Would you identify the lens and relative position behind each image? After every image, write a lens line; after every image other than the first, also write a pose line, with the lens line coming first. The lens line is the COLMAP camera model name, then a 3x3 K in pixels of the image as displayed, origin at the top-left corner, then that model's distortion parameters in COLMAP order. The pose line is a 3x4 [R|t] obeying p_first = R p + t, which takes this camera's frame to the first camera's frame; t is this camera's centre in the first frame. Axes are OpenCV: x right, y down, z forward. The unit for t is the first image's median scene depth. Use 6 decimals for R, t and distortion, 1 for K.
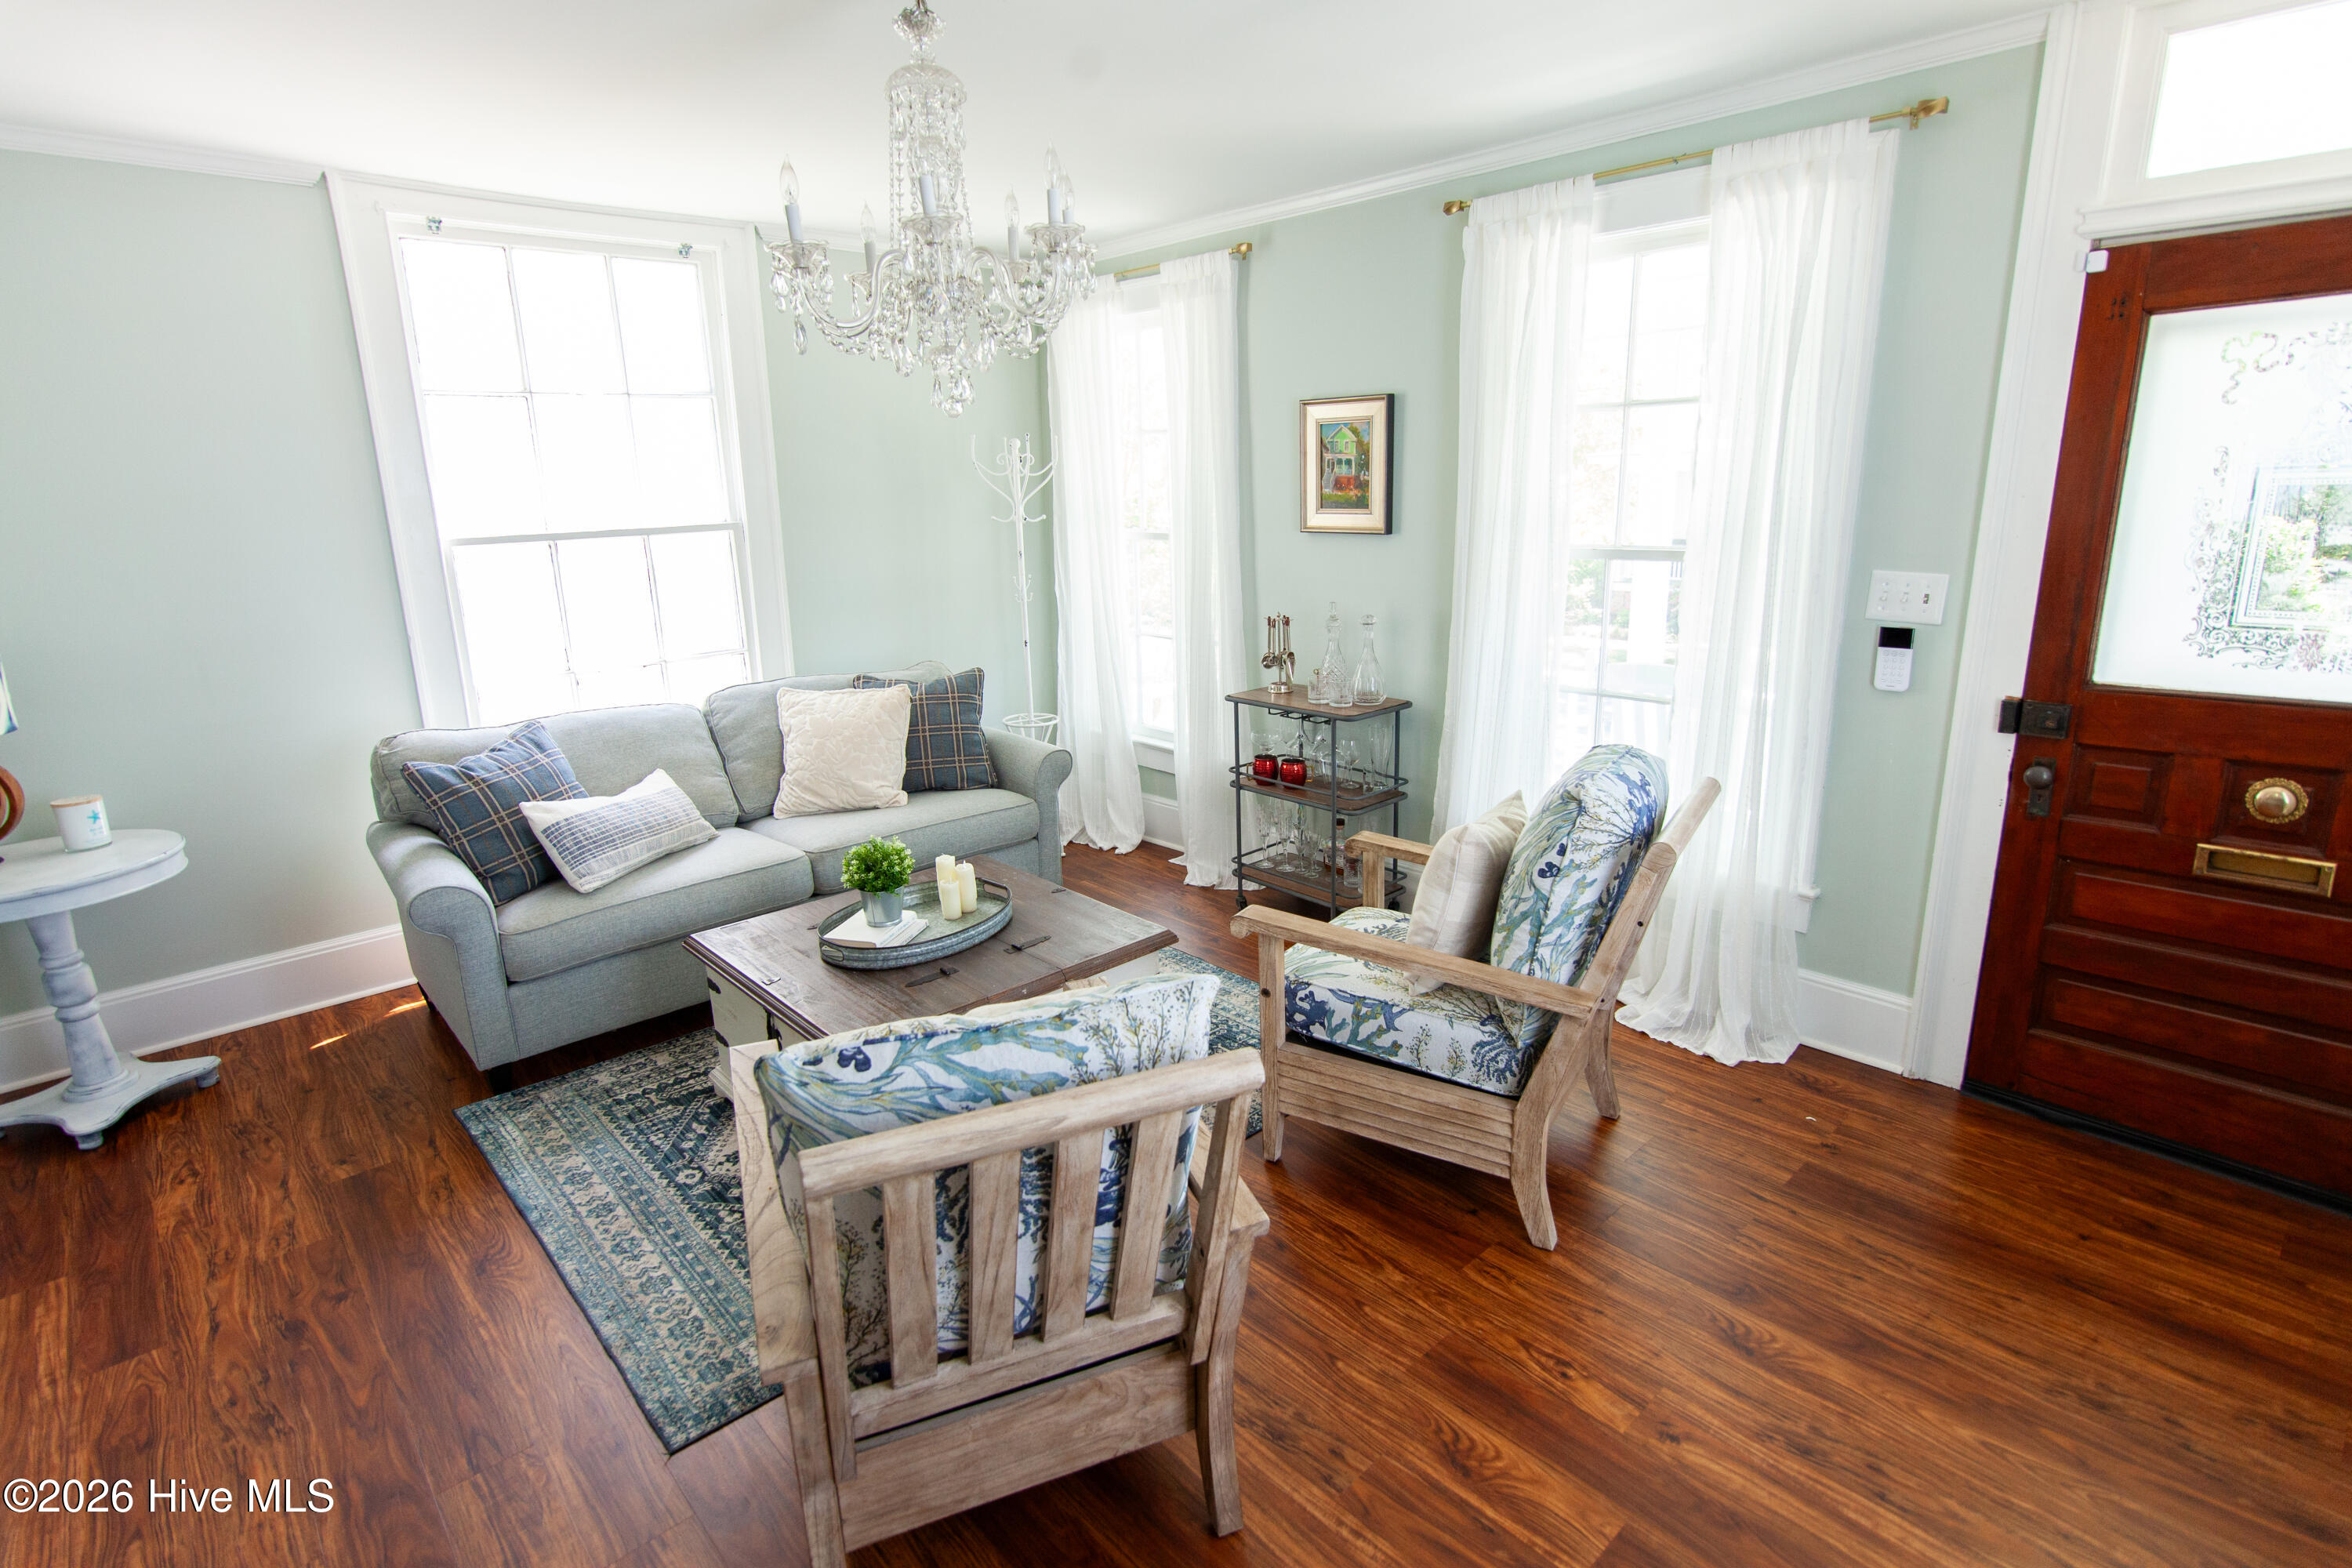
lens RADIAL K [[1150.3, 0, 1180.2], [0, 1150.3, 767.8], [0, 0, 1]] dist [-0.000341, -0.001651]
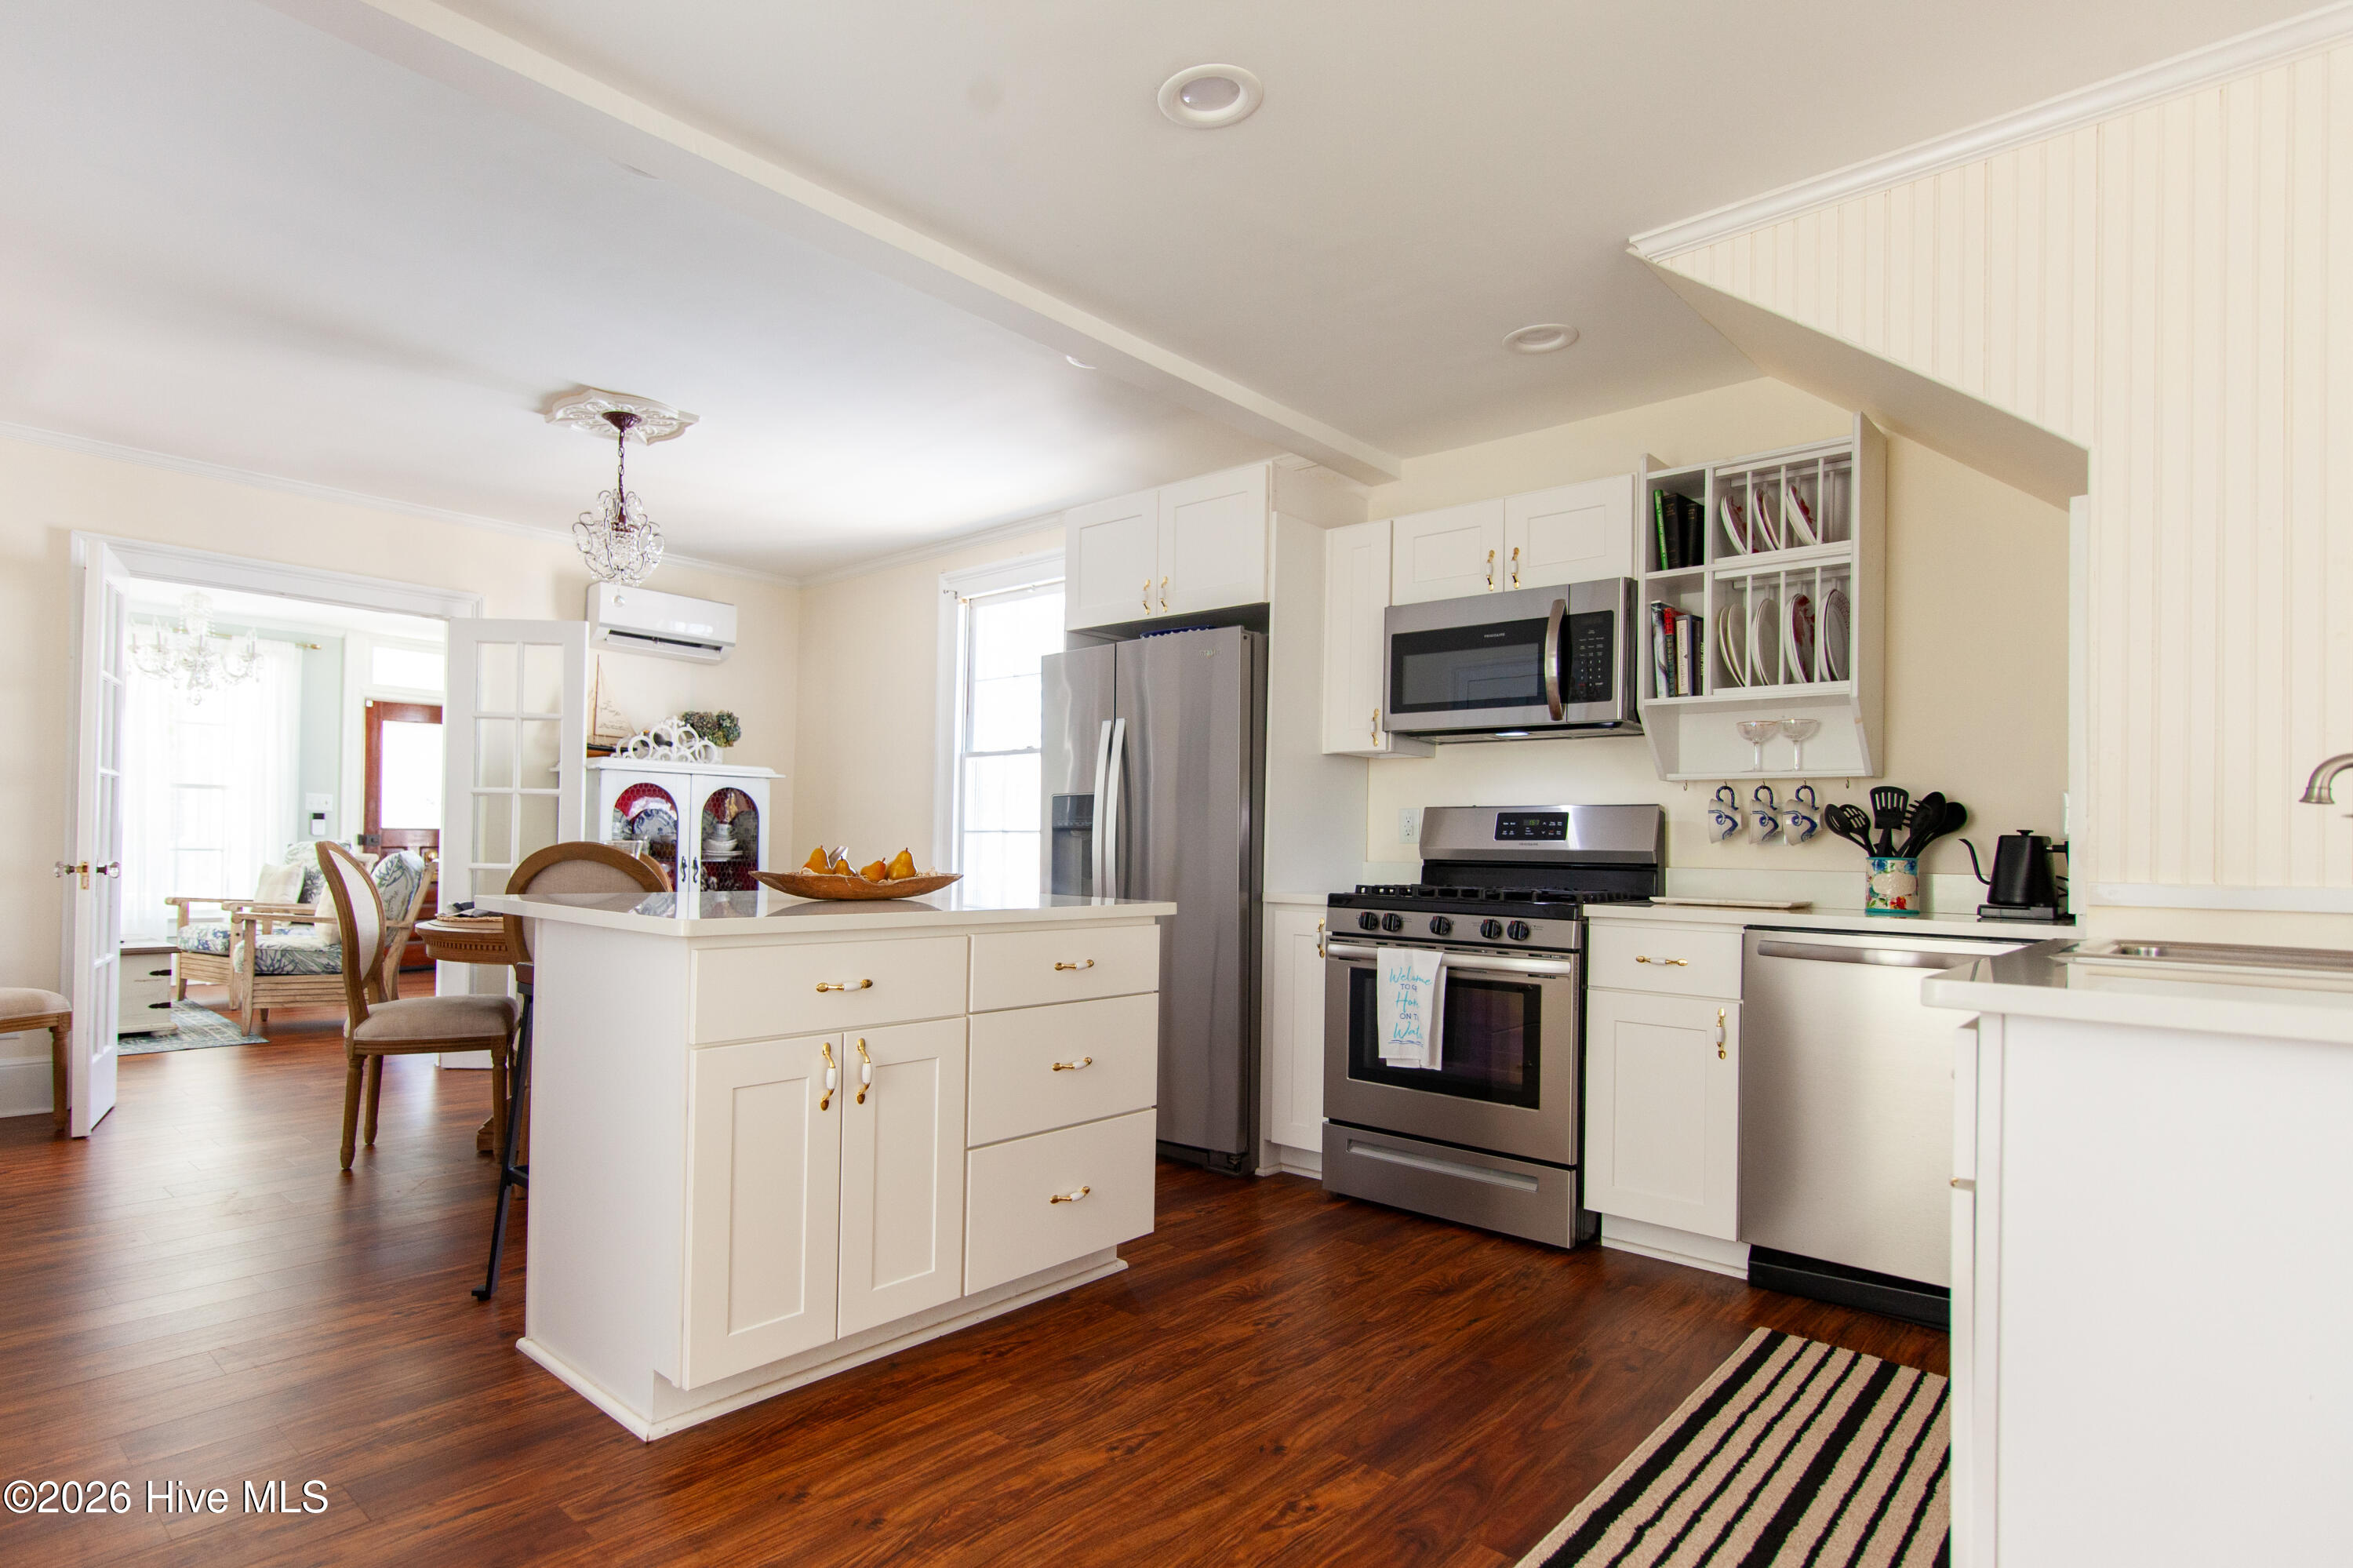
lens RADIAL K [[1212.3, 0, 1110.1], [0, 1212.3, 840.0], [0, 0, 1]] dist [0.000392, -0.000203]
pose [[-0.085835, 0.028249, 0.995909, -2.232378], [0.225762, 0.974148, -0.008174, 0.362209], [-0.970394, 0.224137, -0.089993, -0.548060]]
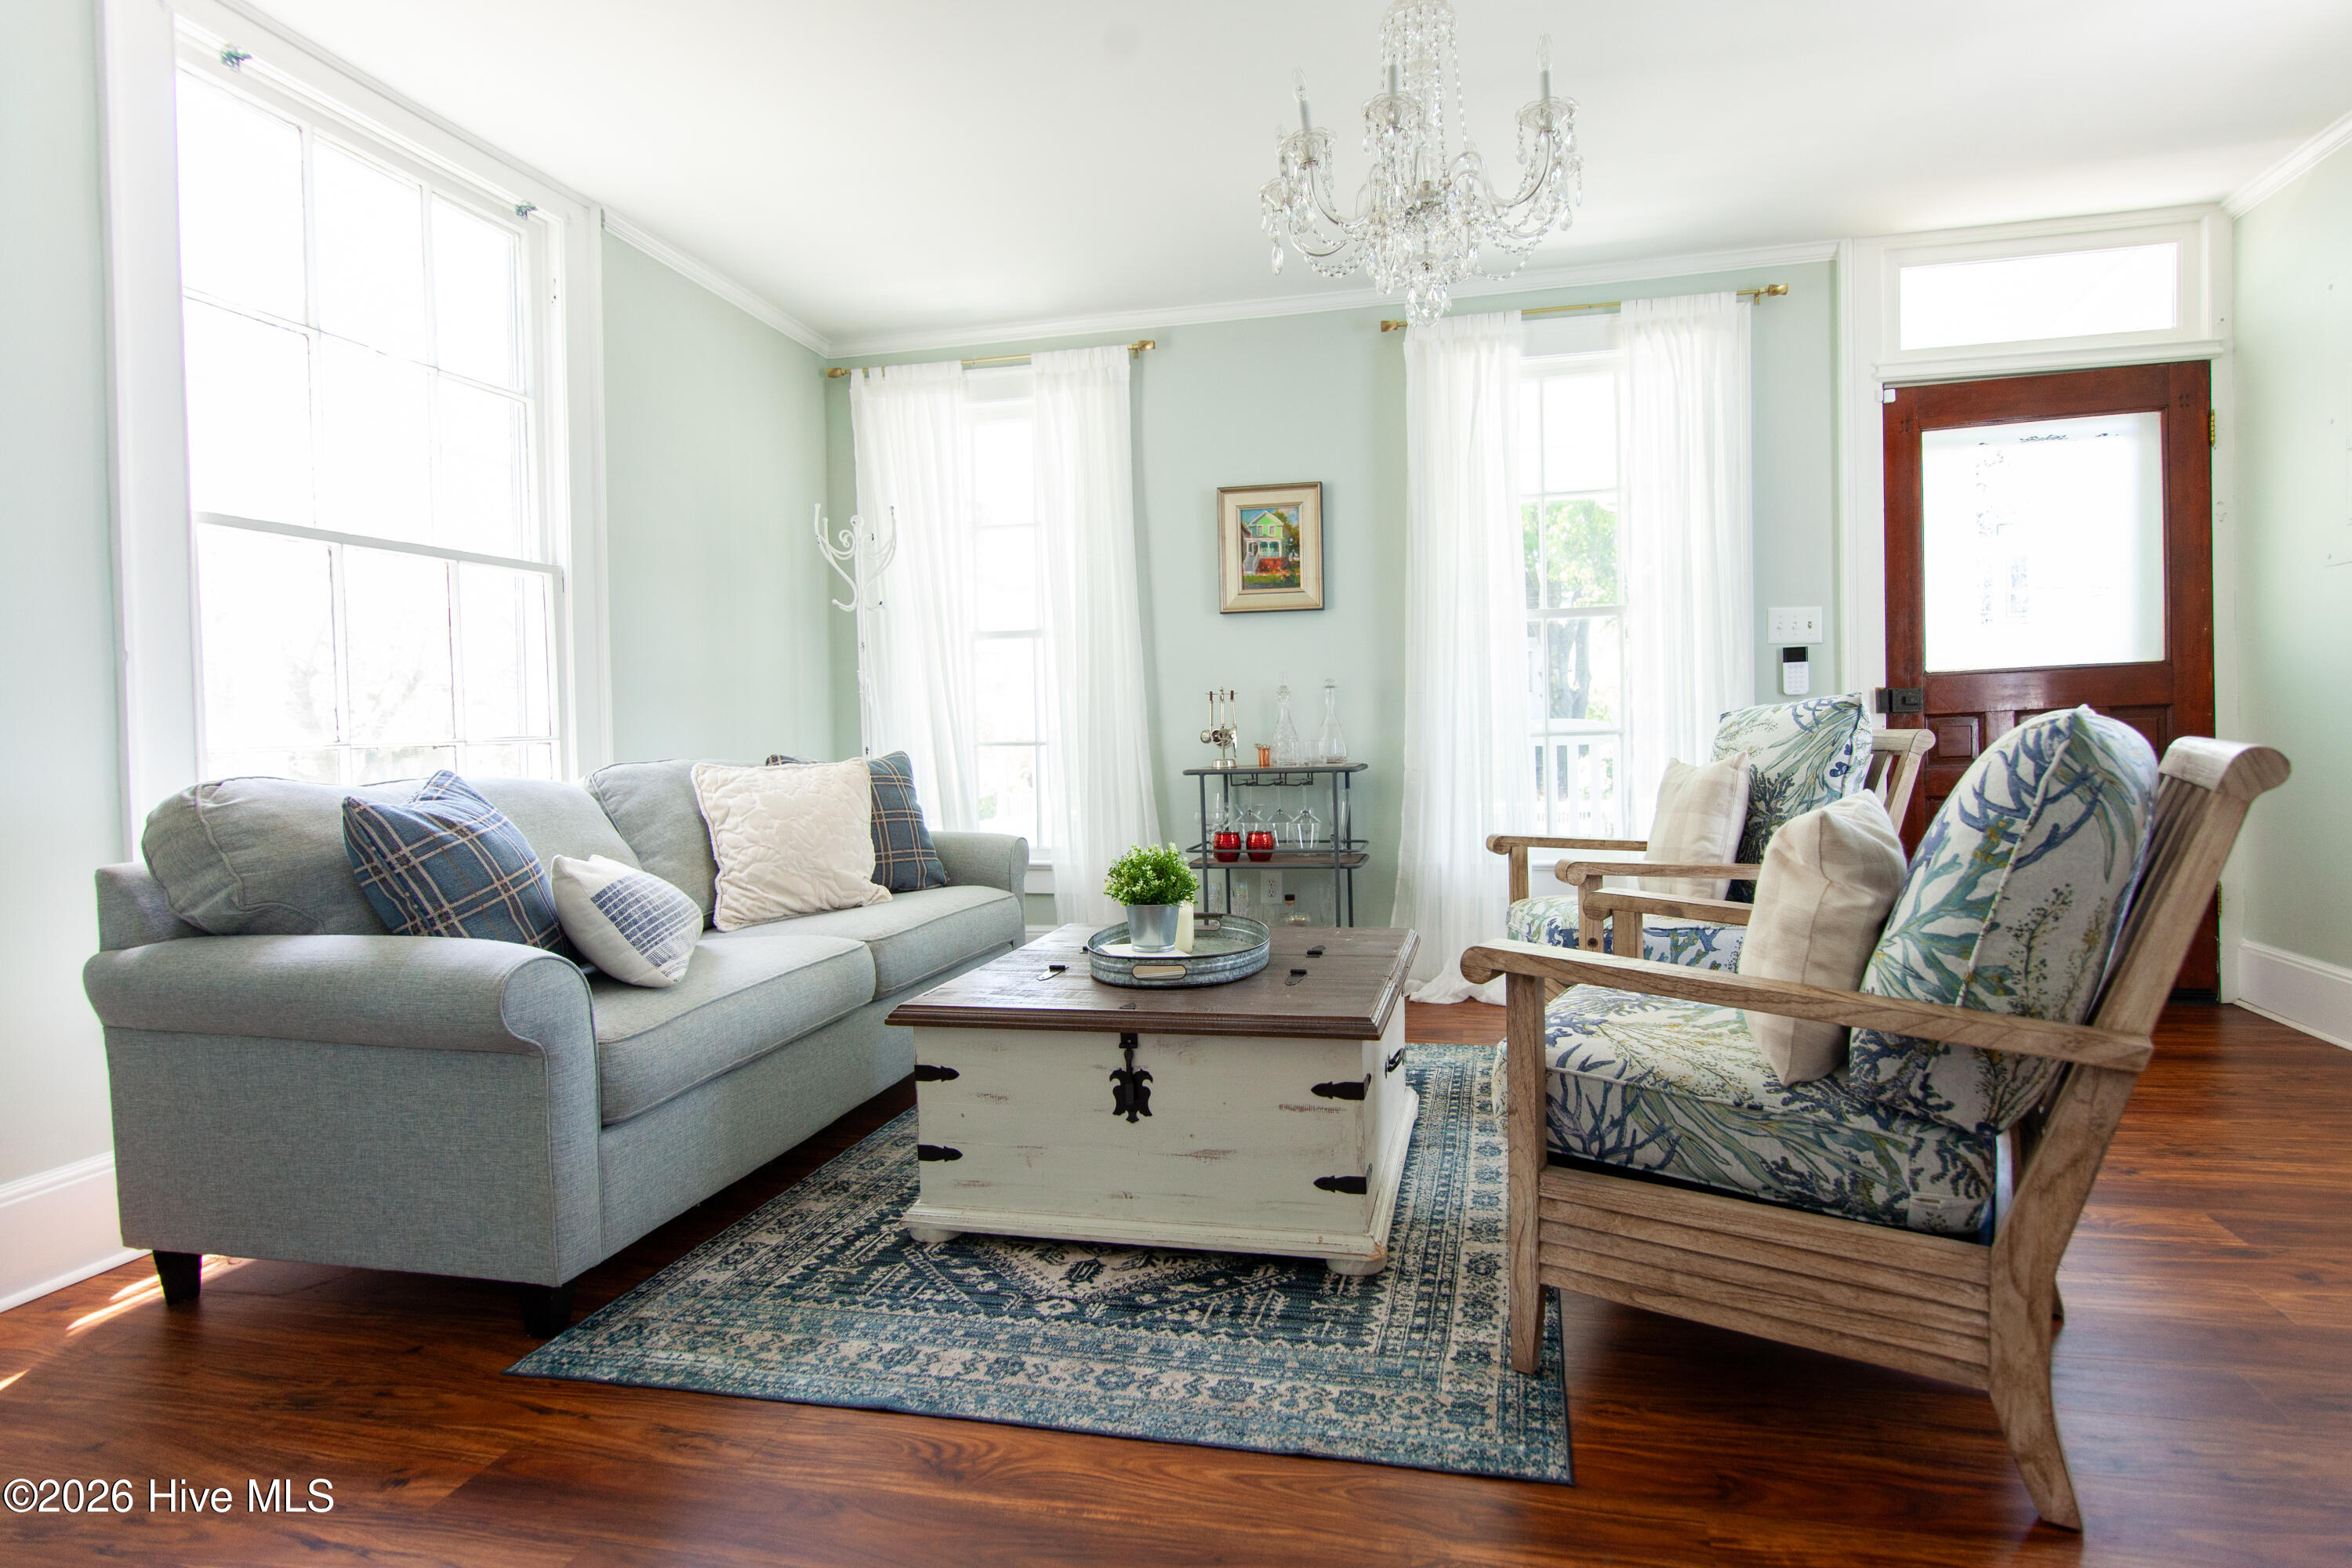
lens RADIAL K [[1197.1, 0, 1216.1], [0, 1197.1, 769.0], [0, 0, 1]] dist [0.000786, 0.000364]
pose [[0.826067, -0.013038, 0.563421, -0.633177], [0.142034, 0.972278, -0.185746, 0.157501], [-0.545380, 0.233463, 0.805019, 0.241569]]
